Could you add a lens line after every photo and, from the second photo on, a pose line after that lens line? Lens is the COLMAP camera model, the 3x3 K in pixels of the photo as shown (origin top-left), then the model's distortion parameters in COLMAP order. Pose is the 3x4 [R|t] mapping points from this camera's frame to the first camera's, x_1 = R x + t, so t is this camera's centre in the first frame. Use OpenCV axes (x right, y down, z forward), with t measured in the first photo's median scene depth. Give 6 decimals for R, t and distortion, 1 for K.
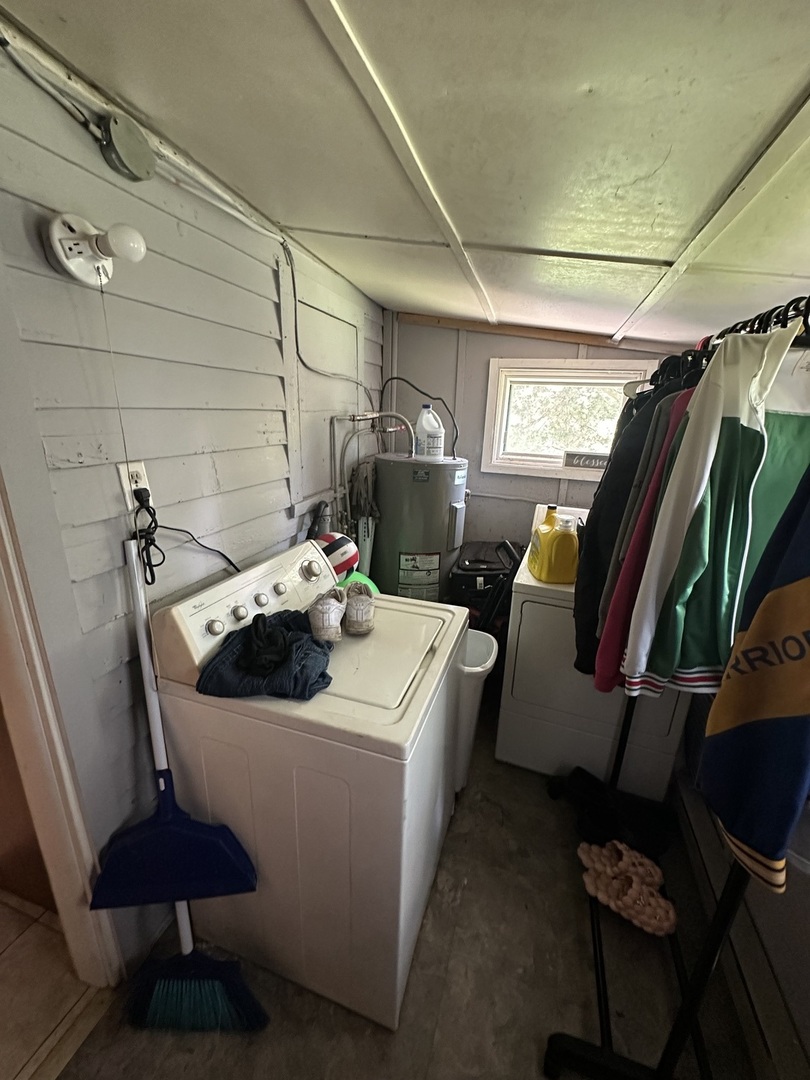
lens RADIAL K [[430.2, 0, 405.0], [0, 430.2, 540.0], [0, 0, 1]] dist [0.001343, 0.000044]
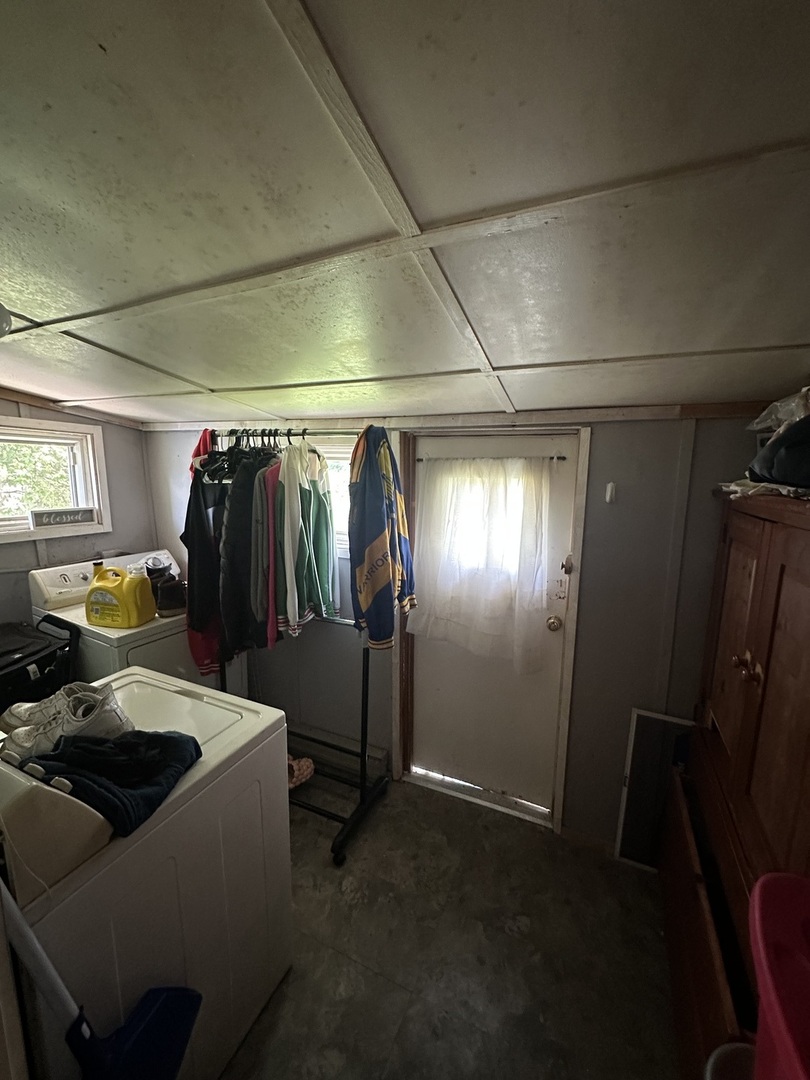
lens RADIAL K [[430.2, 0, 405.0], [0, 430.2, 540.0], [0, 0, 1]] dist [0.001343, 0.000044]
pose [[0.116747, -0.194841, 0.973862, -0.515207], [0.268487, 0.950249, 0.157931, -0.084523], [-0.956183, 0.243031, 0.163251, 0.088542]]
